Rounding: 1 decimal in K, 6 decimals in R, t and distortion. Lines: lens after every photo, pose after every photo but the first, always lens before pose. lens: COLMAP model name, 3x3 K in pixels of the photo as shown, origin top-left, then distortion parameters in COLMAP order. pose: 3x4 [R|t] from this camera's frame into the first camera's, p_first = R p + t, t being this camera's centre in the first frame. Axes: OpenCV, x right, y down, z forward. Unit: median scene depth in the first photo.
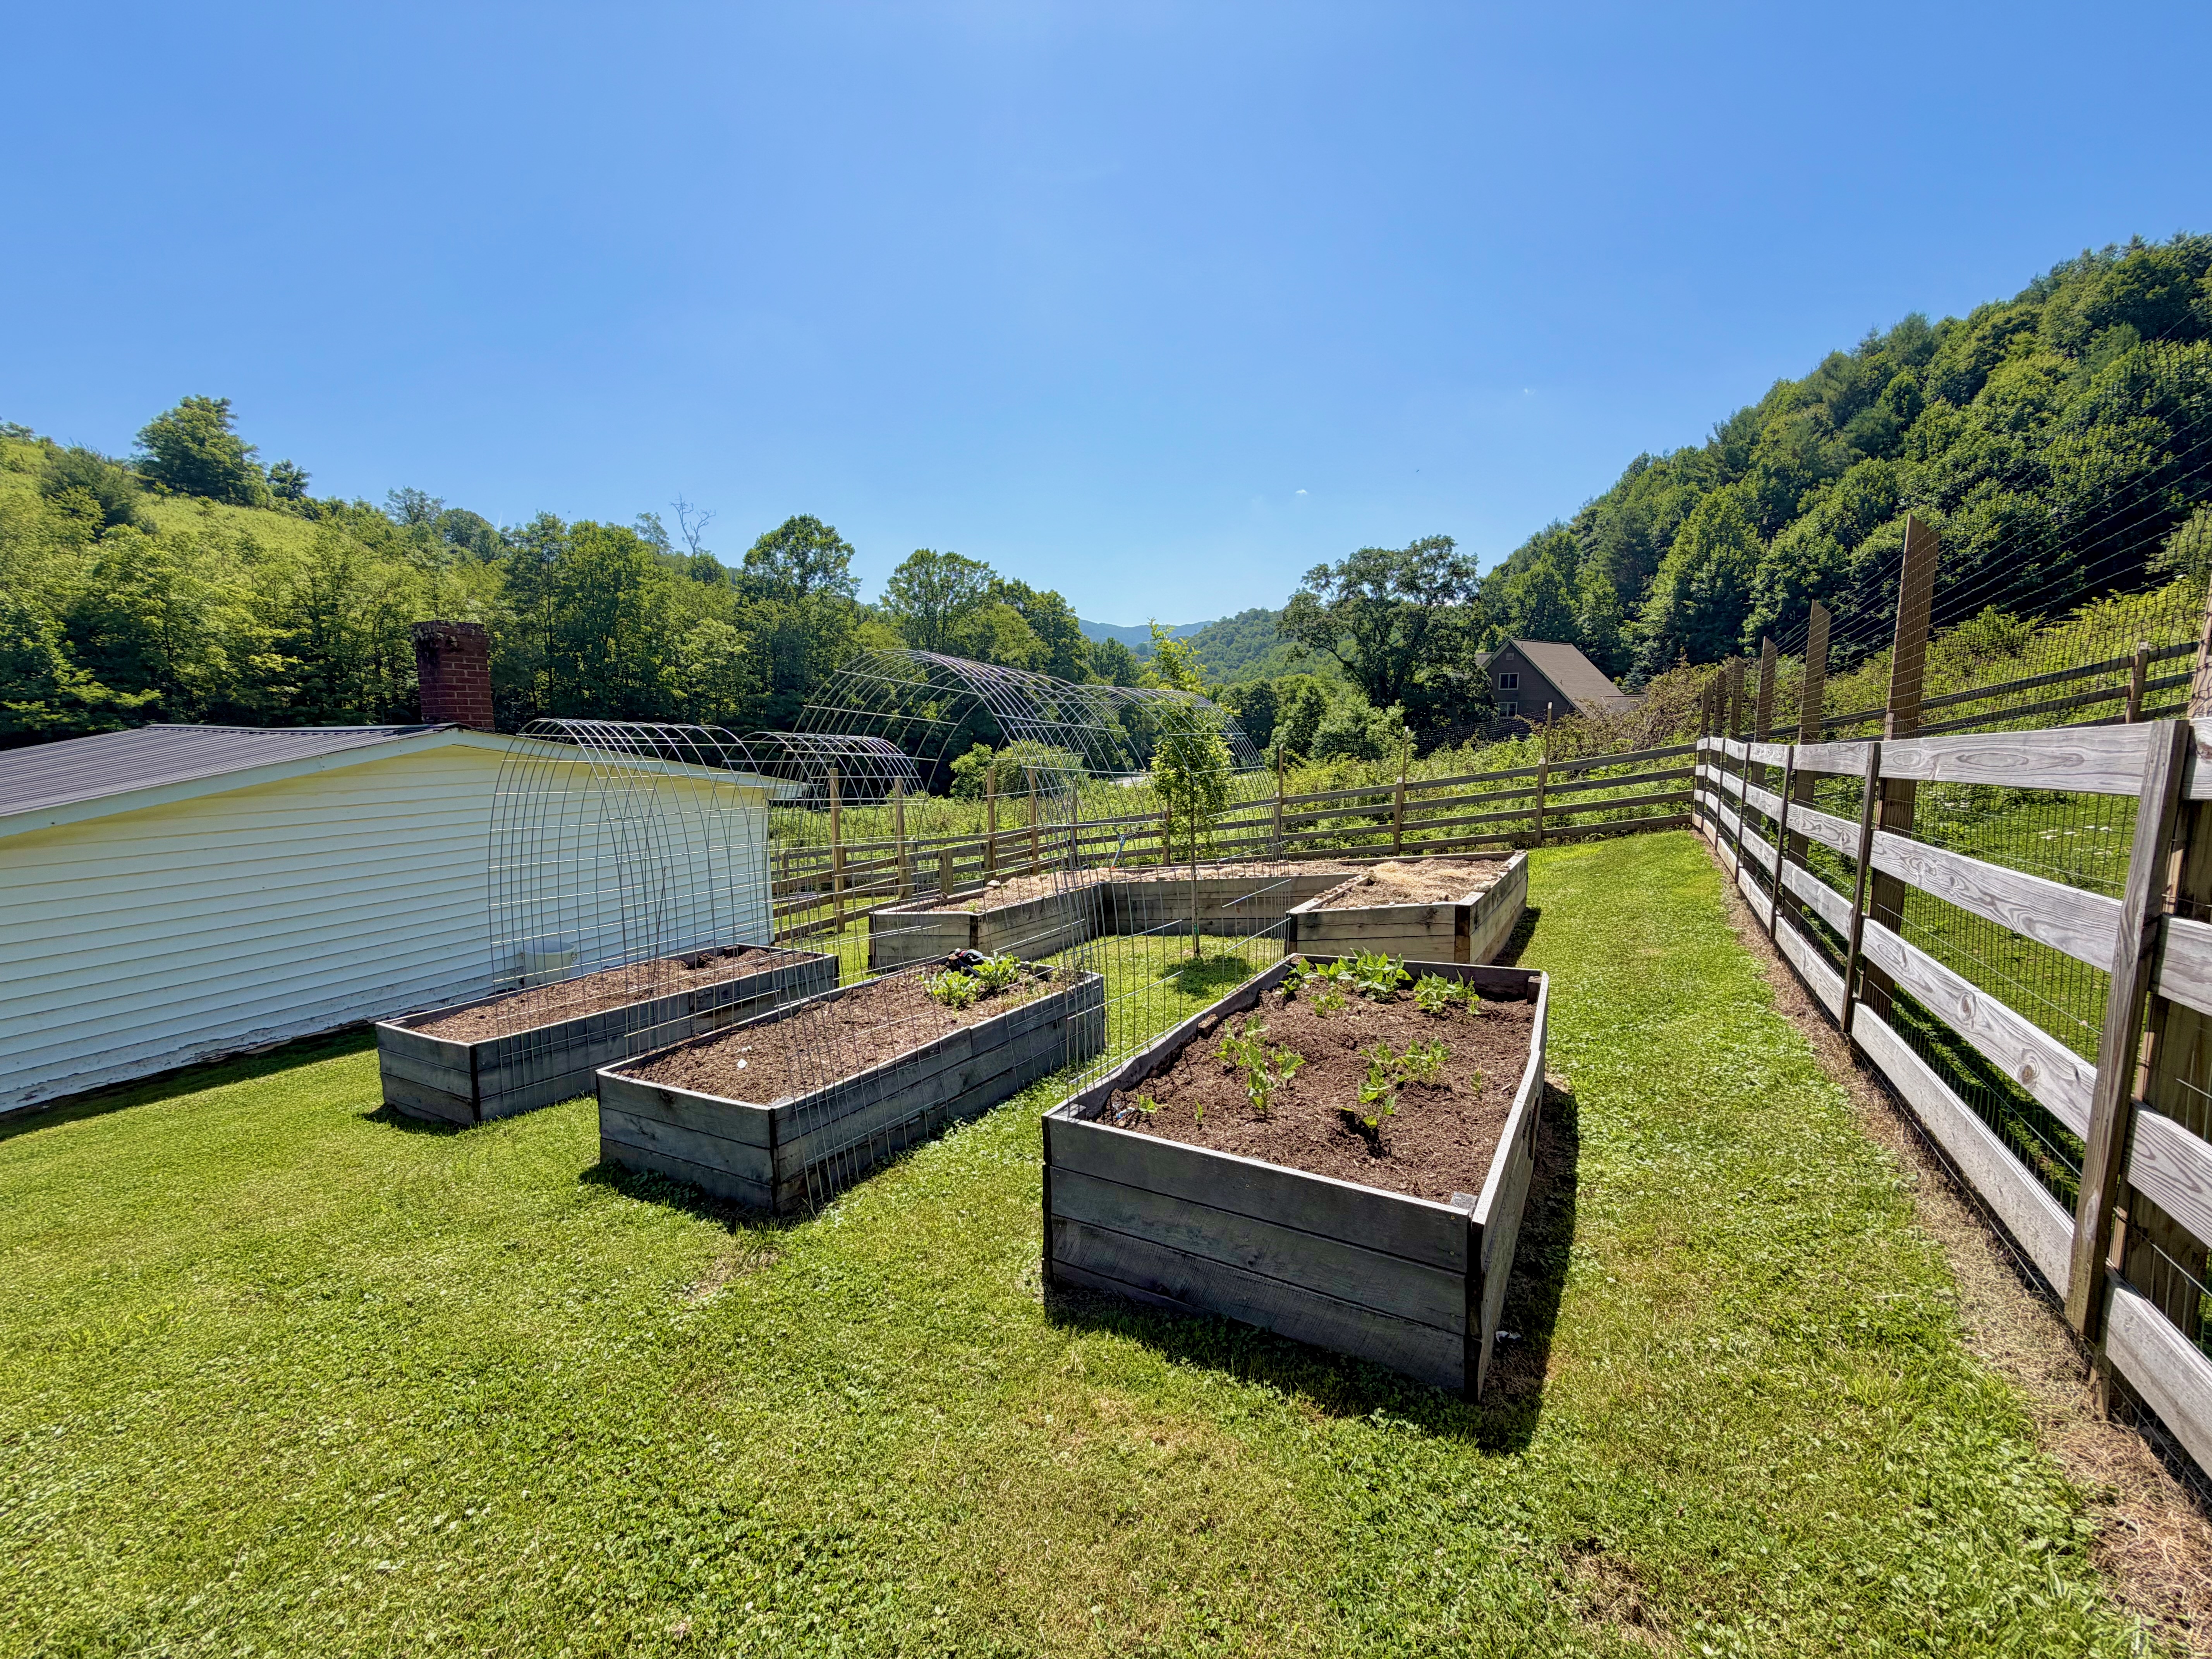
lens RADIAL K [[888.8, 0, 1106.0], [0, 888.8, 829.5], [0, 0, 1]] dist [0.000354, 0.000735]
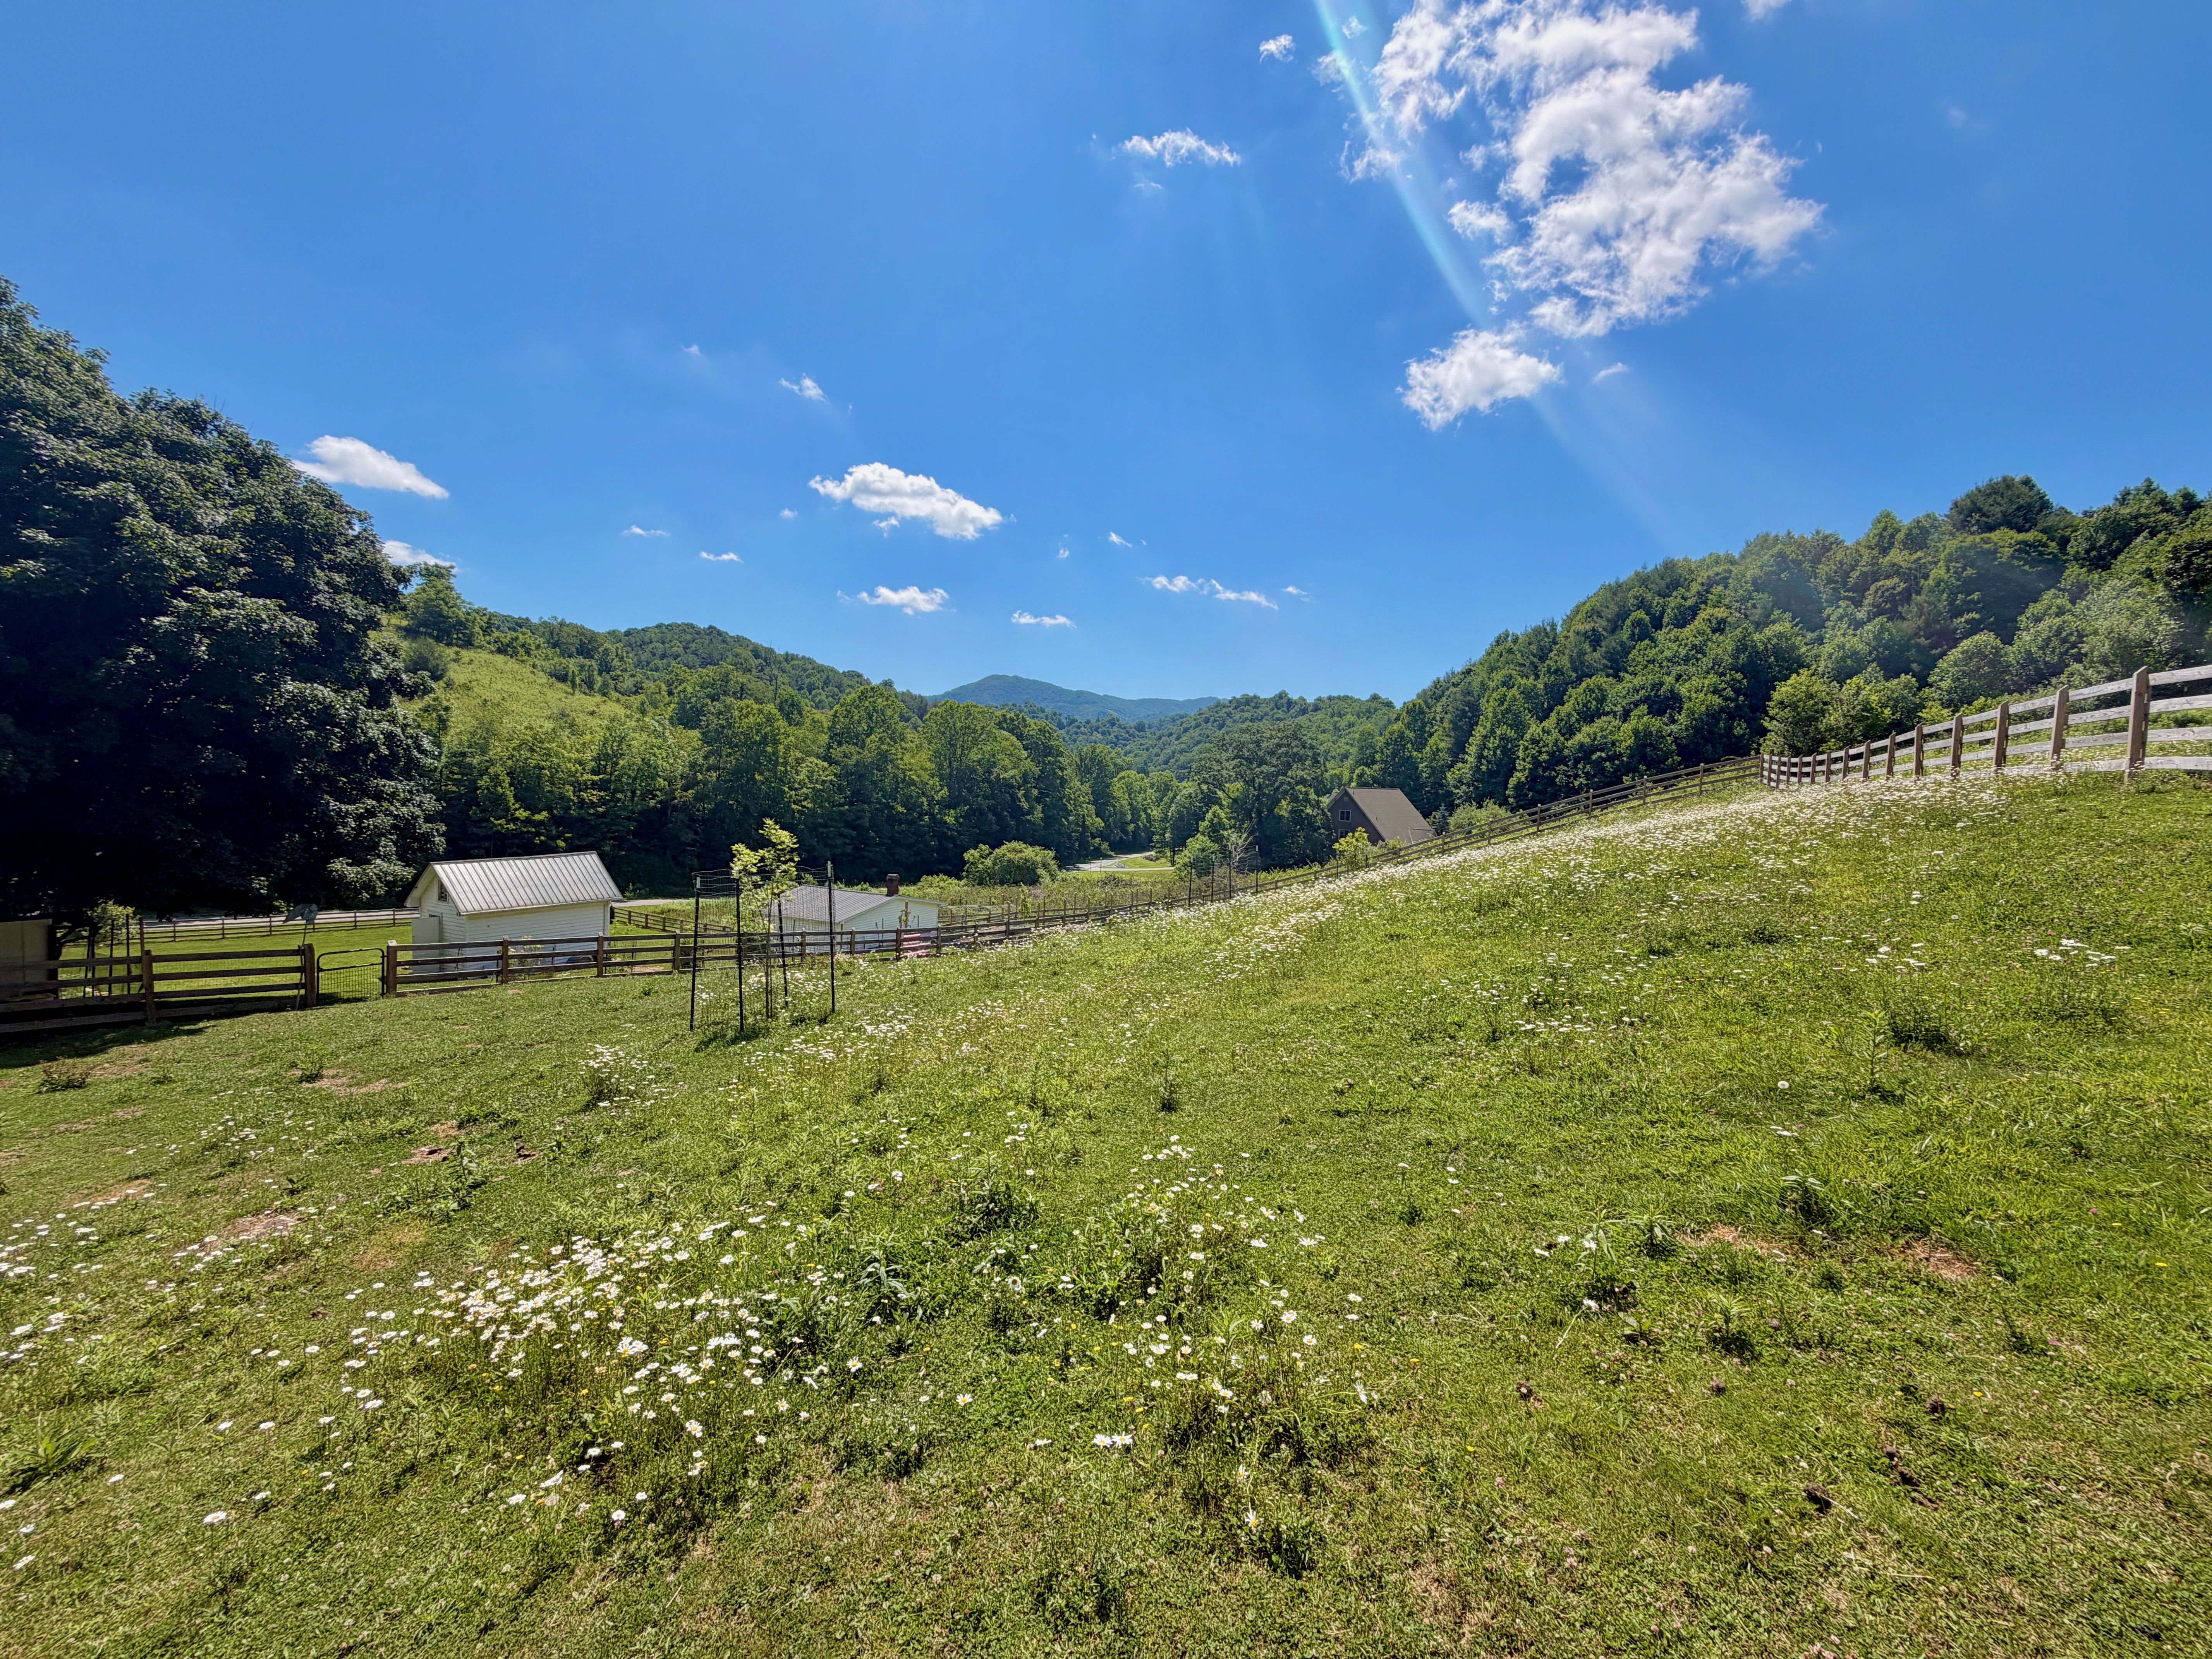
lens RADIAL K [[907.3, 0, 1106.5], [0, 907.3, 794.4], [0, 0, 1]] dist [0.000556, 0.000276]
pose [[0.999147, 0.041299, 0.000340, 0.049338], [-0.040989, 0.992592, -0.114371, -0.012007], [-0.005061, 0.114259, 0.993438, -0.427131]]
